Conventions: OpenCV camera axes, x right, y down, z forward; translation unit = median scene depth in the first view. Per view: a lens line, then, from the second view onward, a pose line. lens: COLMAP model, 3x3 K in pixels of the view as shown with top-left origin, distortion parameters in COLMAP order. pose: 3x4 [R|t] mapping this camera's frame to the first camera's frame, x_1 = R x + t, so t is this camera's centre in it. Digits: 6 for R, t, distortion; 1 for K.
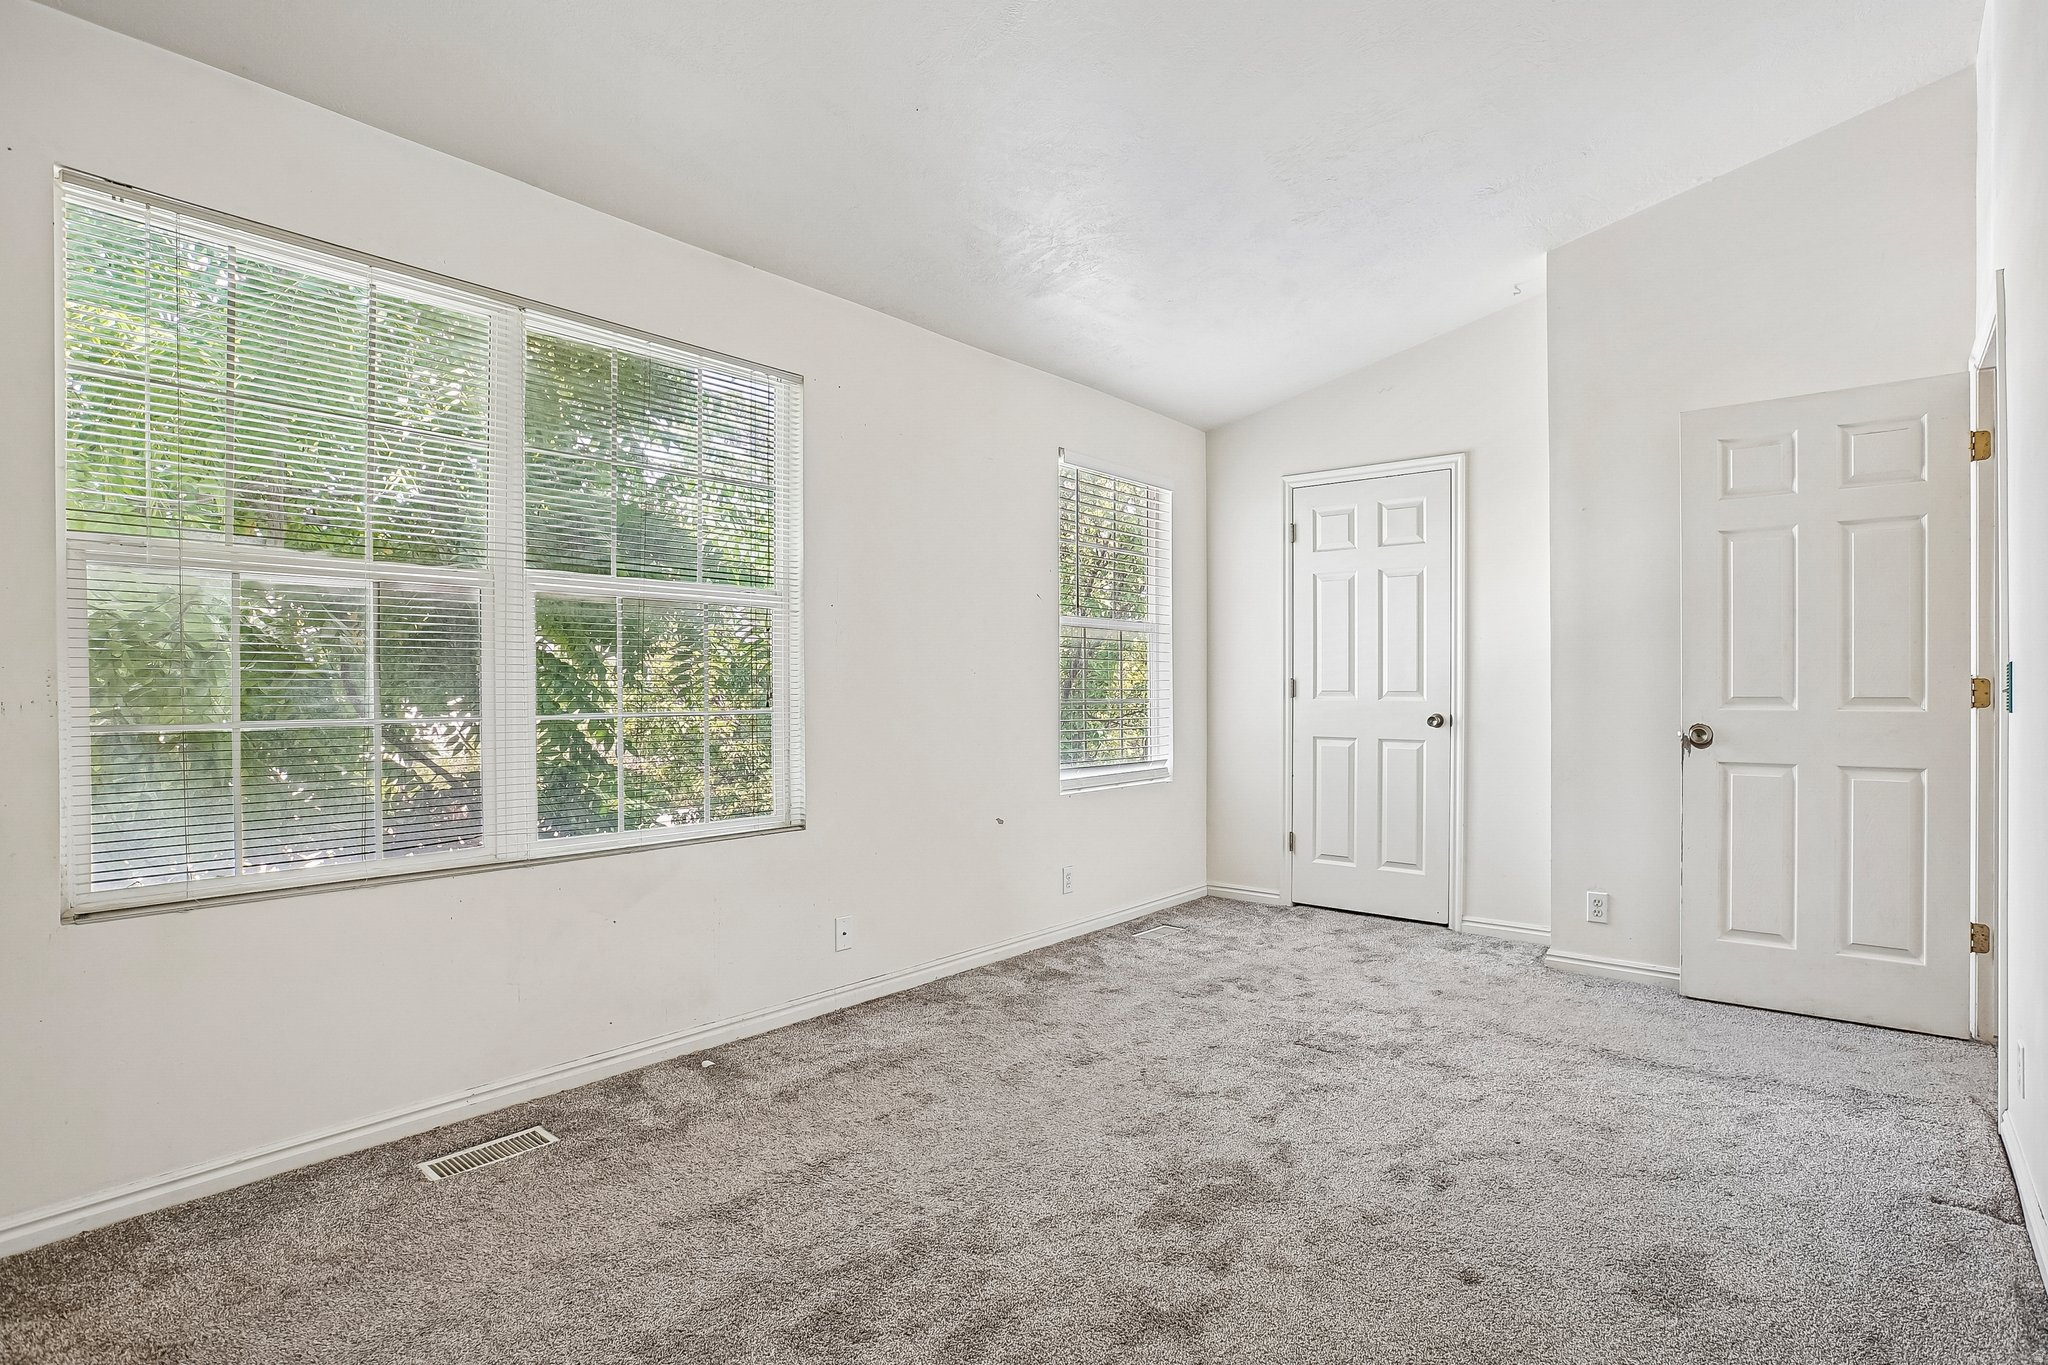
lens RADIAL K [[1038.0, 0, 1011.9], [0, 1038.0, 682.9], [0, 0, 1]] dist [-0.023262, 0.006470]
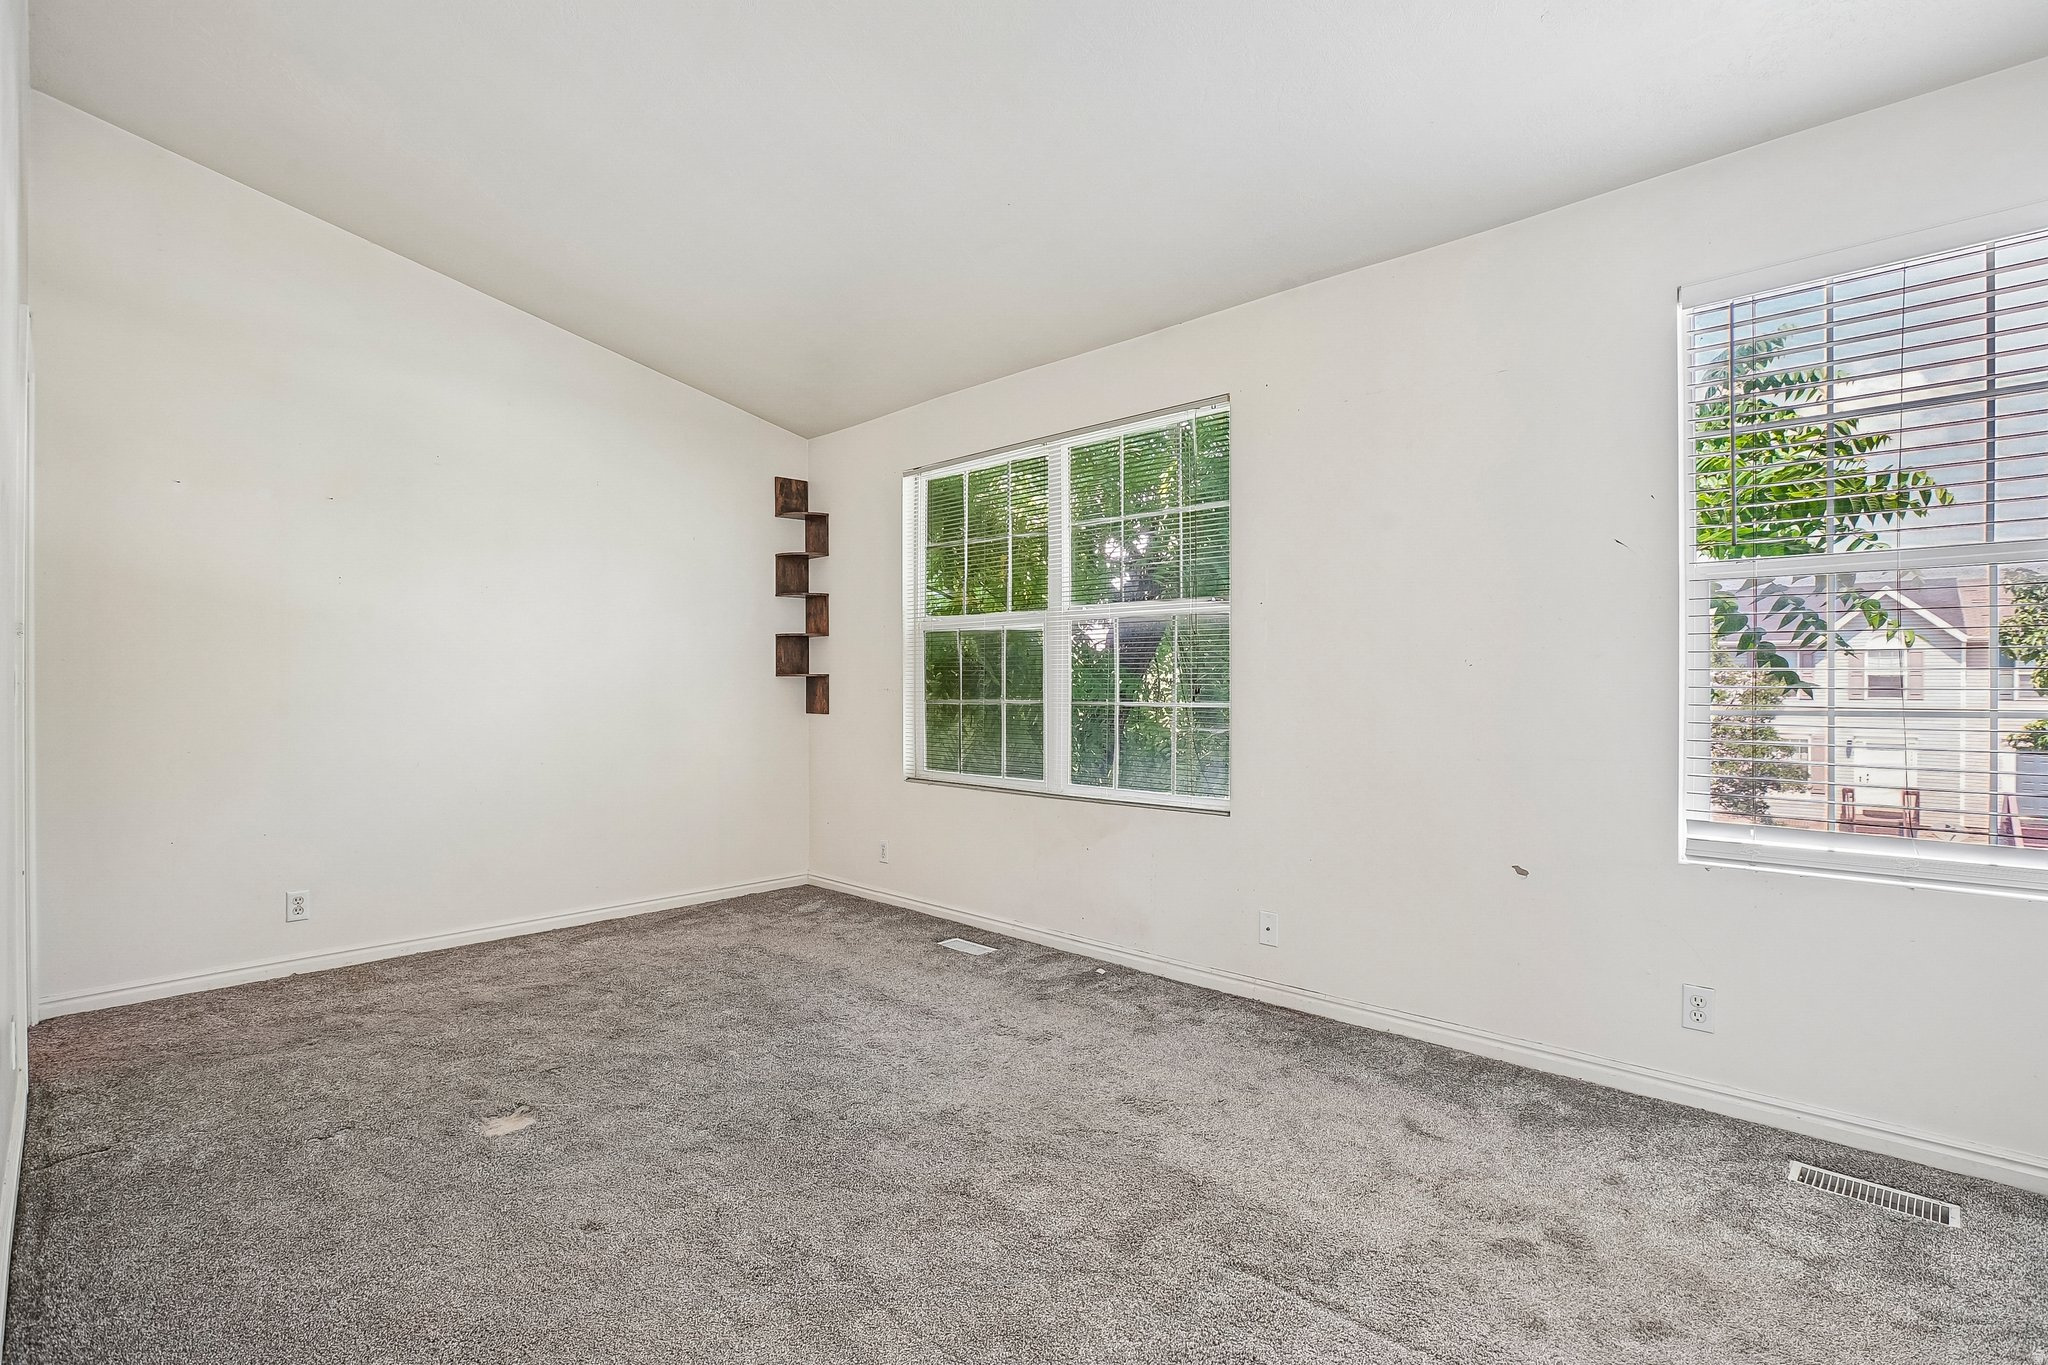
lens RADIAL K [[939.9, 0, 1025.5], [0, 939.9, 684.4], [0, 0, 1]] dist [-0.044853, 0.014271]
pose [[-0.056662, 0.001889, -0.998392, 0.781104], [0.006143, 0.999980, 0.001543, 0.001544], [0.998374, -0.006045, -0.056673, 0.845588]]
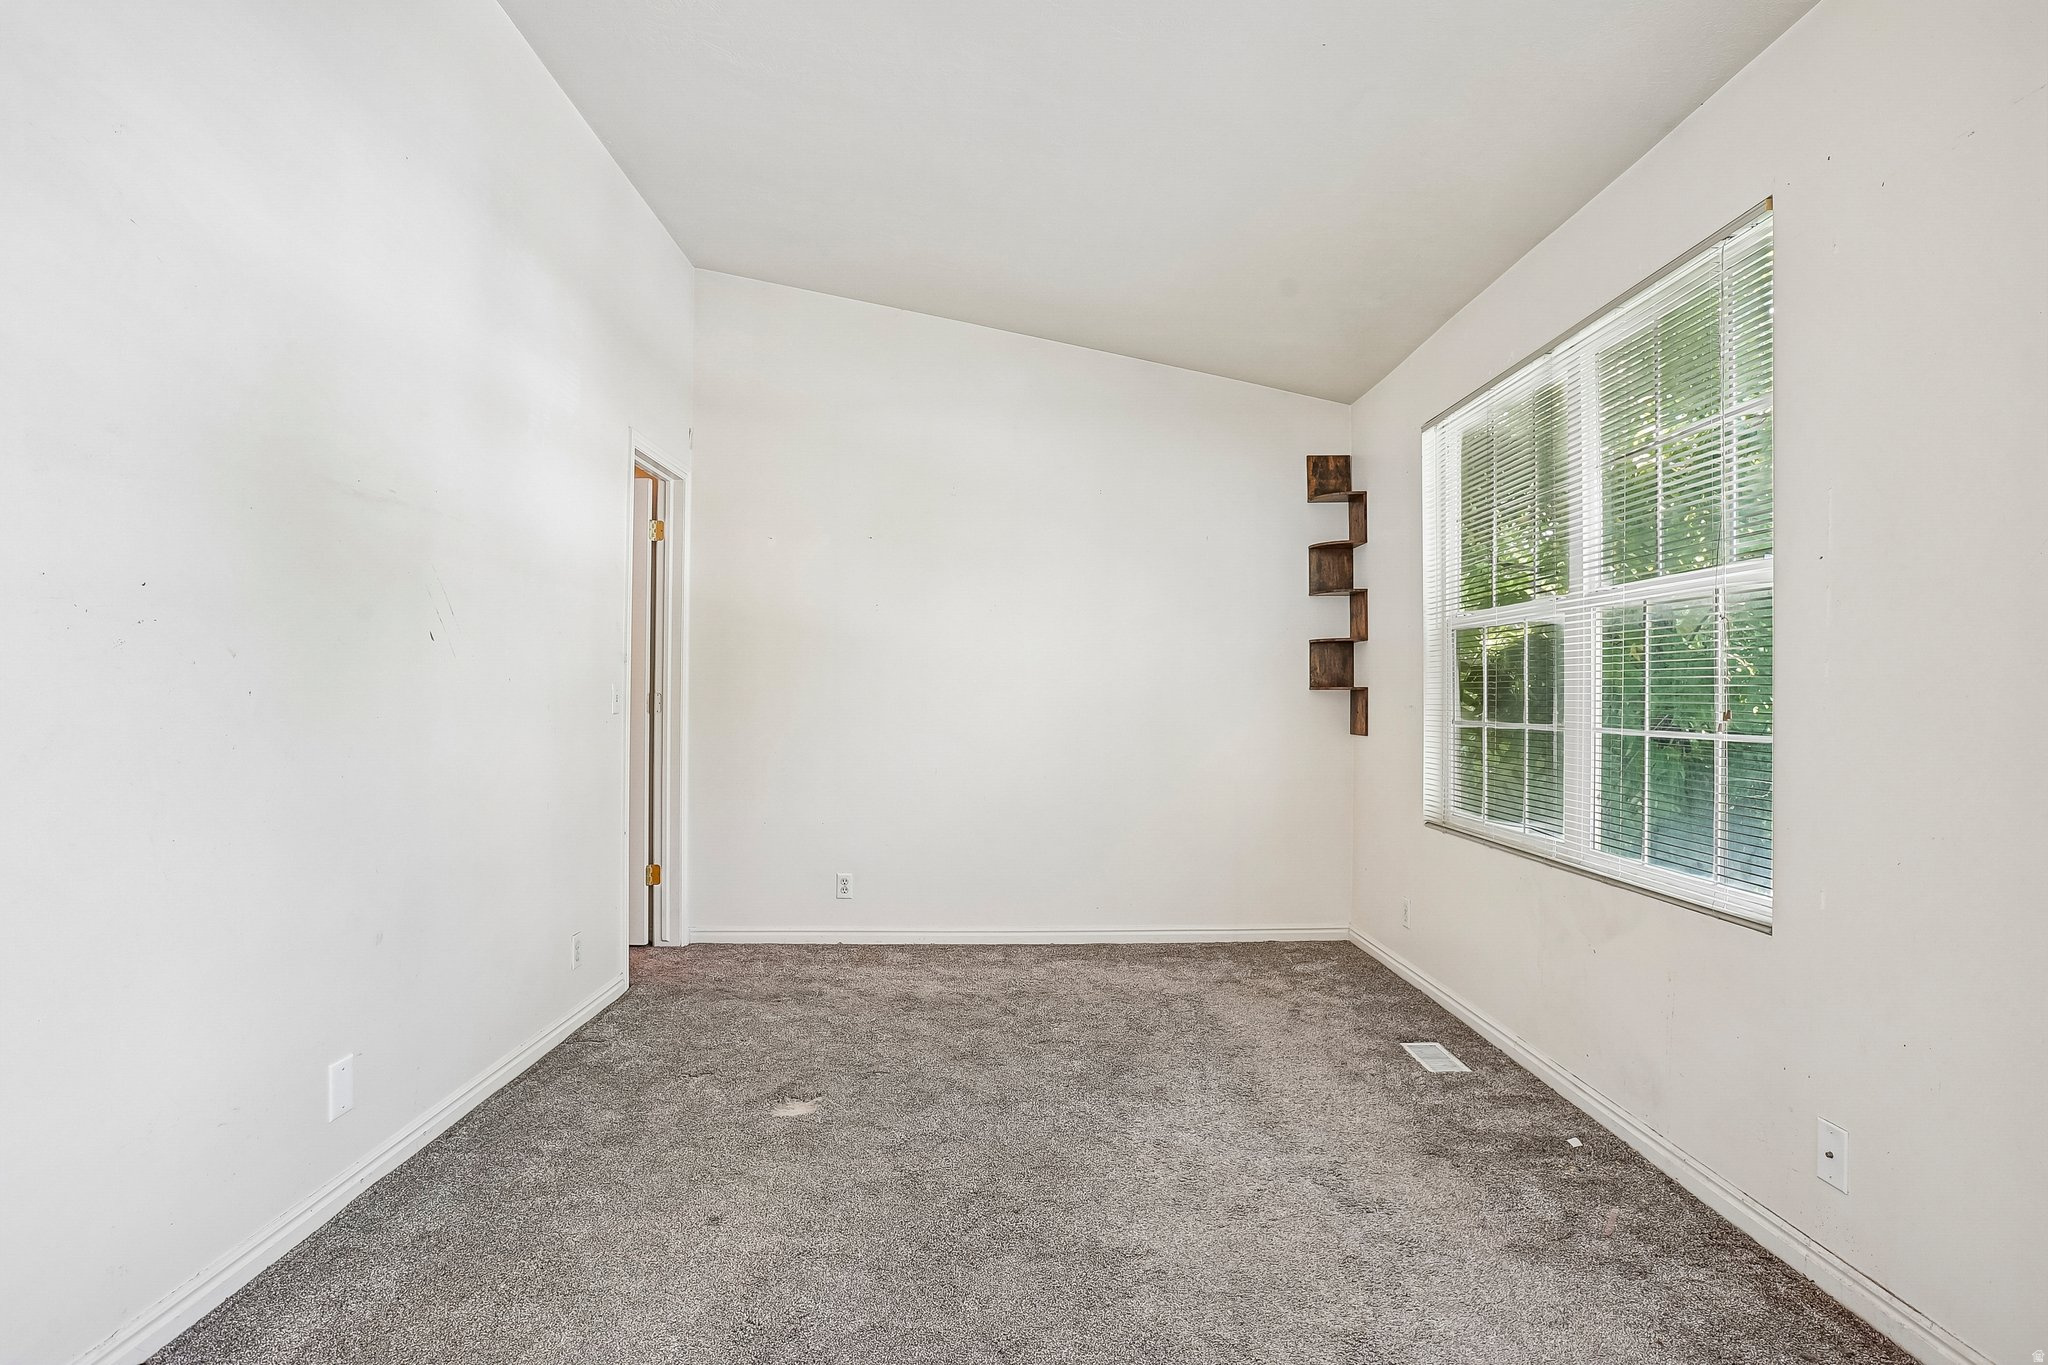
lens RADIAL K [[1038.0, 0, 1030.7], [0, 1038.0, 686.5], [0, 0, 1]] dist [-0.023262, 0.006470]
pose [[-0.746110, -0.005222, -0.665802, 0.530563], [0.003461, 0.999925, -0.011721, -0.000546], [0.665813, -0.011049, -0.746037, 1.163852]]
